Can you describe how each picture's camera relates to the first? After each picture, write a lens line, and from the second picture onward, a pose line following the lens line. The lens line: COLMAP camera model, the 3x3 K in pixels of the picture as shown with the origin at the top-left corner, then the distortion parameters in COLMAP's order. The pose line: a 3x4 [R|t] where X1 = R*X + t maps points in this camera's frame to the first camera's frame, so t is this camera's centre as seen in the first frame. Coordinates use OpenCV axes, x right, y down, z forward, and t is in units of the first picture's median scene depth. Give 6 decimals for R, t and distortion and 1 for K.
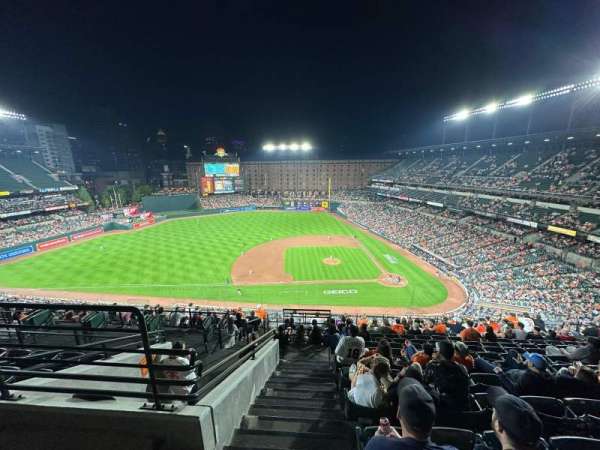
lens RADIAL K [[237.7, 0, 300.0], [0, 237.7, 225.0], [0, 0, 1]] dist [-0.010518, -0.000078]
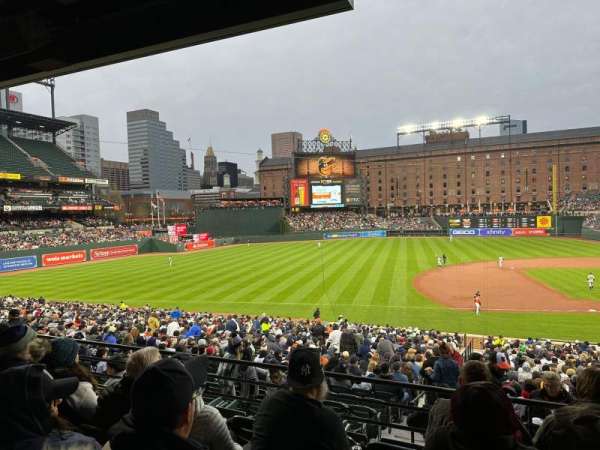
lens RADIAL K [[412.2, 0, 297.1], [0, 412.2, 232.3], [0, 0, 1]] dist [0.073460, -0.115146]
pose [[0.956425, -0.009821, -0.291813, -0.202901], [-0.043720, 0.983349, -0.176388, 0.167920], [0.288686, 0.181460, 0.940070, 0.186218]]
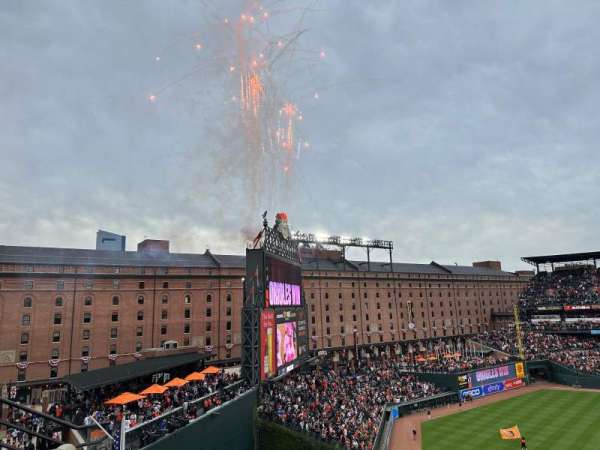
lens RADIAL K [[414.8, 0, 302.7], [0, 414.8, 228.3], [0, 0, 1]] dist [0.076802, -0.114067]
pose [[0.738416, 0.108531, 0.665554, -1.172569], [0.189282, 0.913928, -0.359036, -0.206607], [-0.647235, 0.391096, 0.654317, 1.167036]]
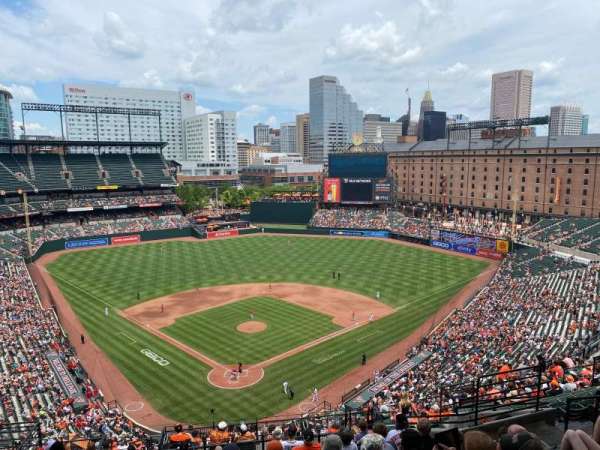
lens RADIAL K [[454.8, 0, 306.9], [0, 454.8, 225.3], [0, 0, 1]] dist [0.007916, 0.001415]
pose [[0.671979, 0.110351, -0.732303, 0.842554], [-0.170417, 0.985340, -0.007897, -0.094374], [0.720696, 0.130103, 0.680933, 0.228259]]
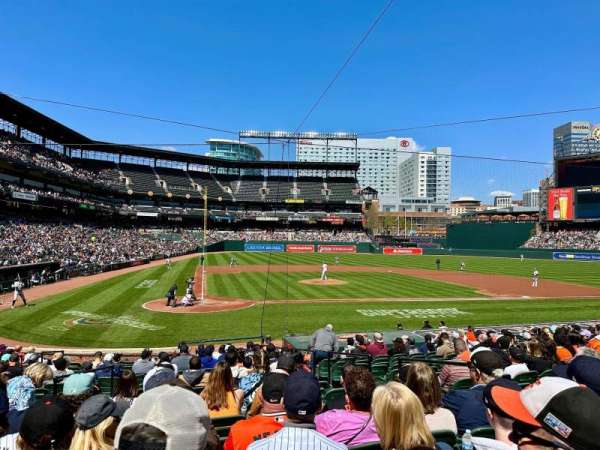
lens RADIAL K [[417.0, 0, 304.9], [0, 417.0, 224.6], [0, 0, 1]] dist [0.117406, -0.170994]
pose [[0.185352, -0.027819, -0.982278, 0.605099], [-0.247529, 0.966045, -0.074067, 0.102239], [0.950986, 0.256871, 0.172172, 0.686282]]
